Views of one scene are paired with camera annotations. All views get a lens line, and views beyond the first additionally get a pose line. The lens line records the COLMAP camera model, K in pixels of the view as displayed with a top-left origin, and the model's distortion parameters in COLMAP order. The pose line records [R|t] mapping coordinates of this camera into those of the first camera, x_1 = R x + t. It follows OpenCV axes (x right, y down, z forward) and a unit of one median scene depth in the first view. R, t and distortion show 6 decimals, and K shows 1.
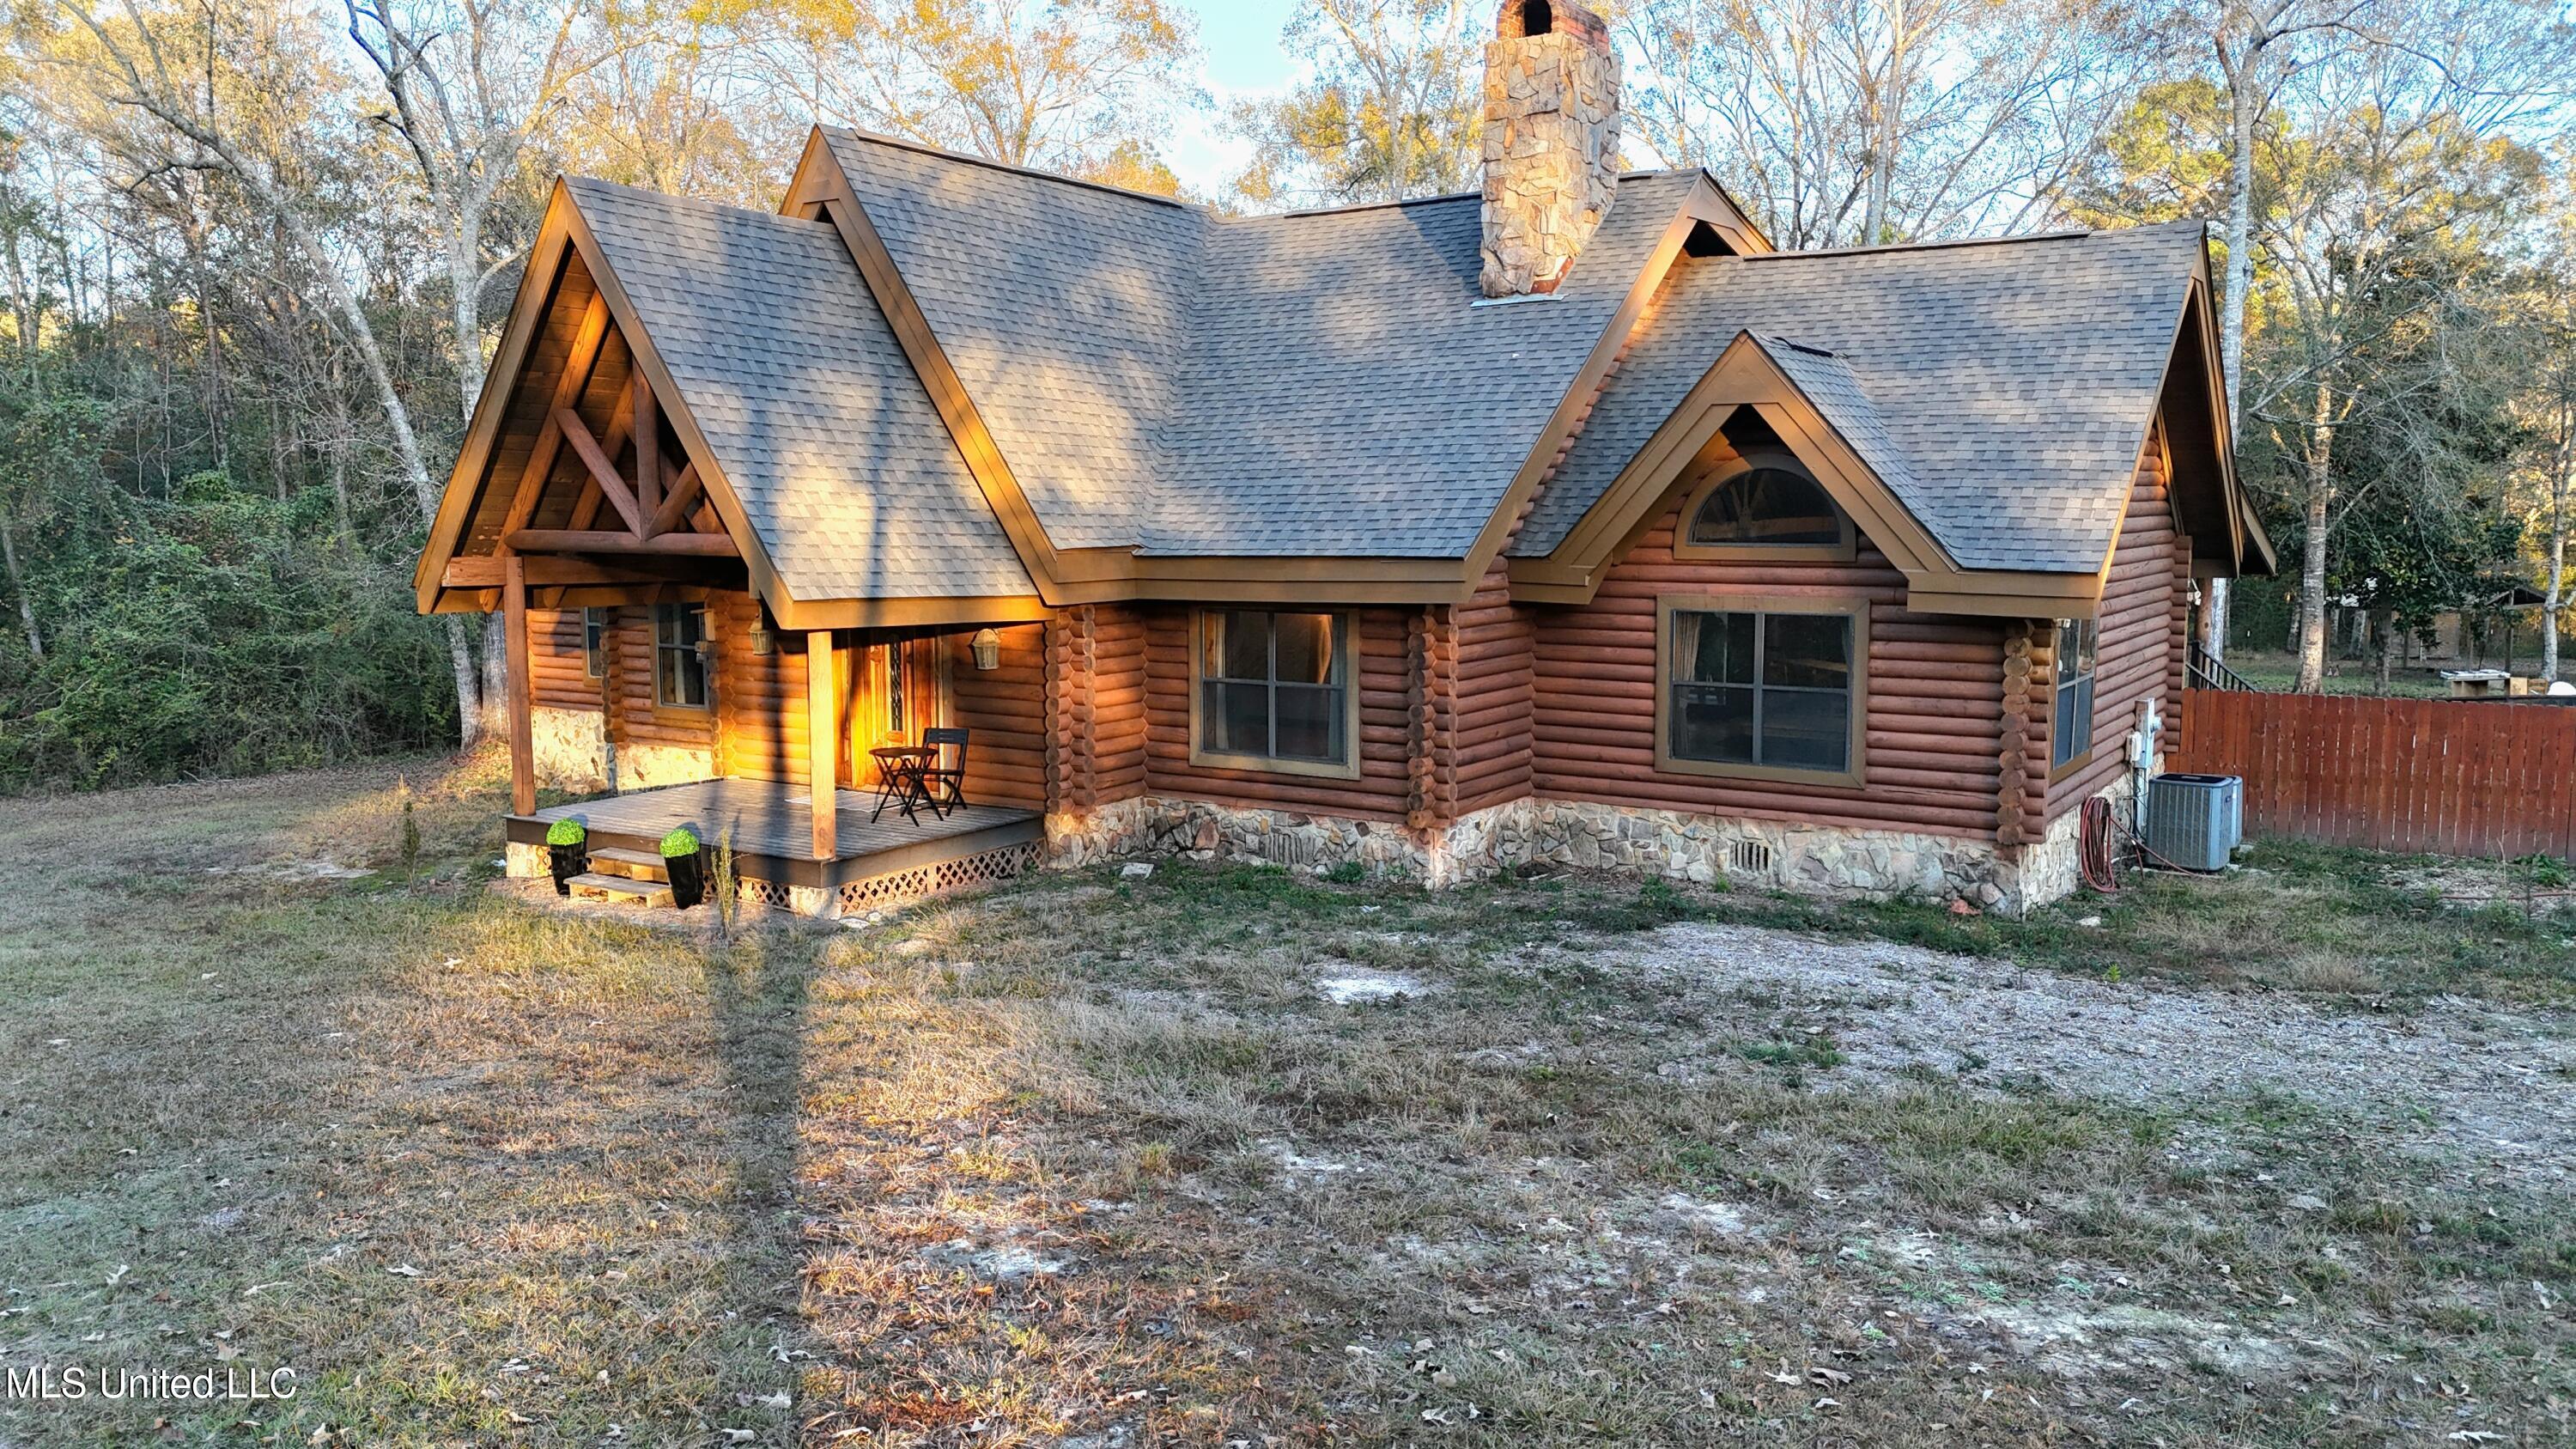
lens RADIAL K [[1850.5, 0, 1288.0], [0, 1850.5, 724.5], [0, 0, 1]] dist [0.033318, -0.005935]
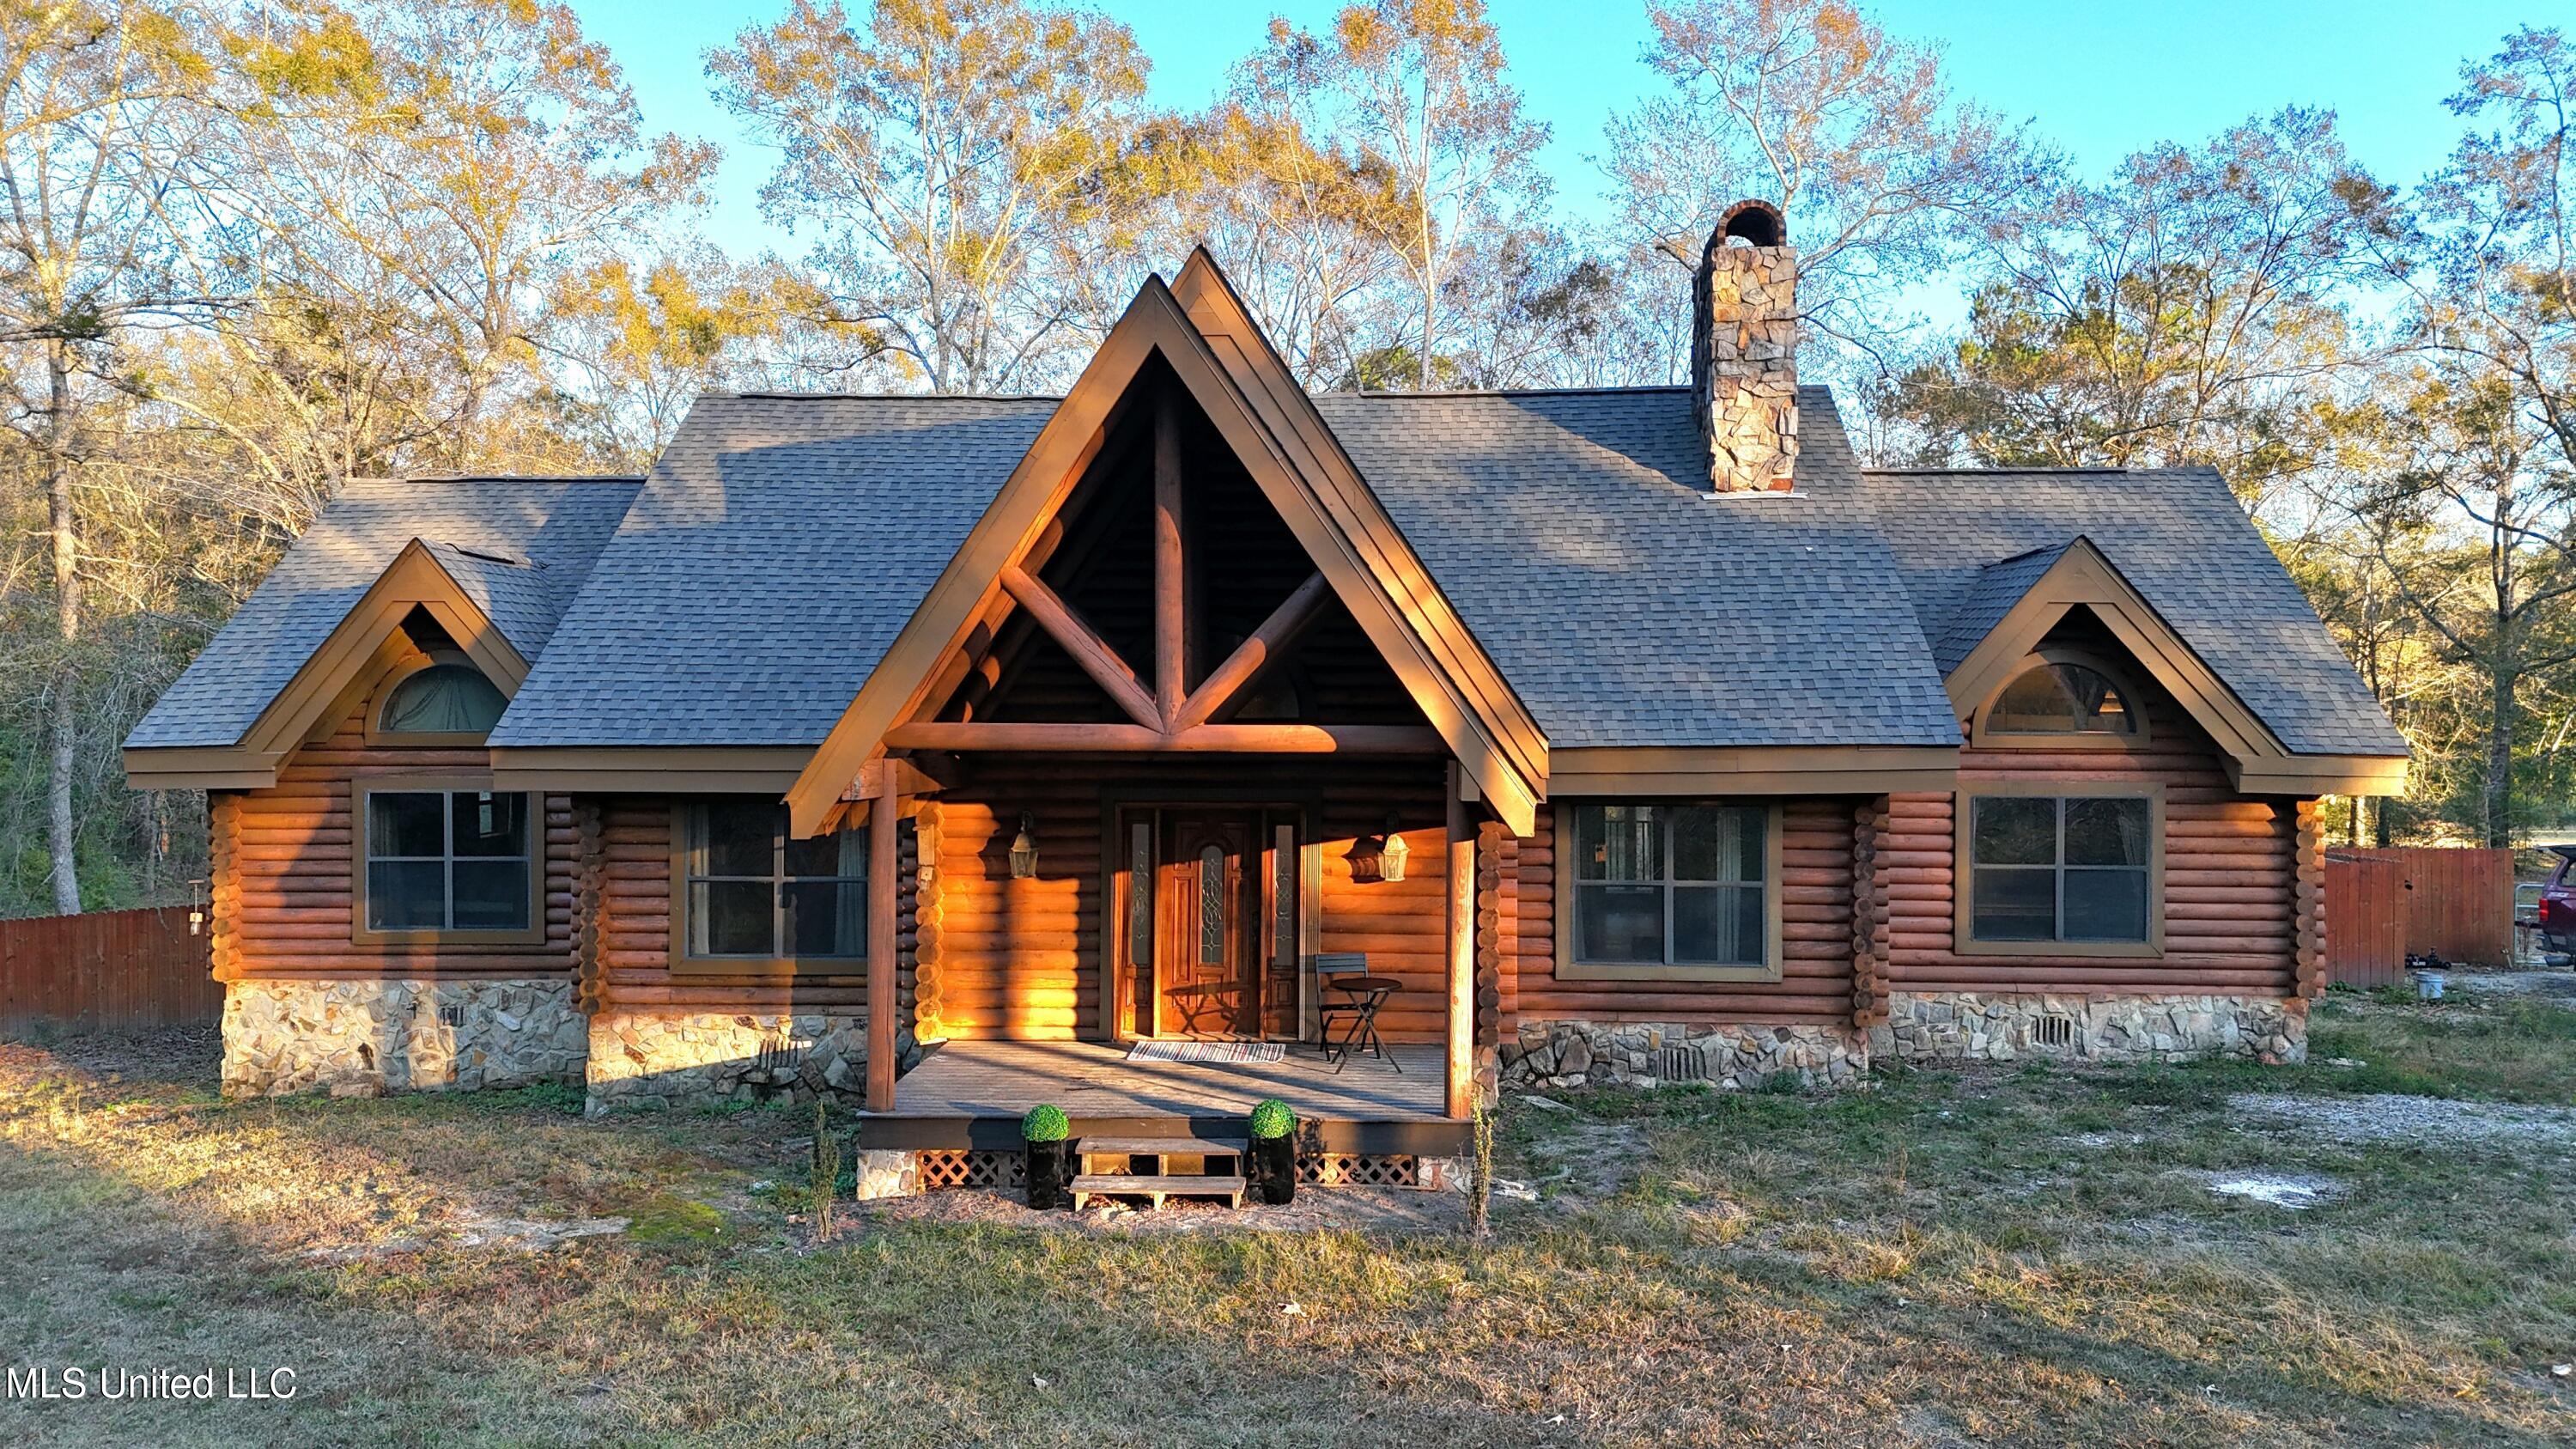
lens RADIAL K [[1850.5, 0, 1288.0], [0, 1850.5, 724.5], [0, 0, 1]] dist [0.033318, -0.005935]
pose [[0.871985, -0.002340, 0.489527, -0.647310], [0.057068, 0.993656, -0.096904, -0.023445], [-0.486194, 0.112435, 0.866587, 0.283179]]
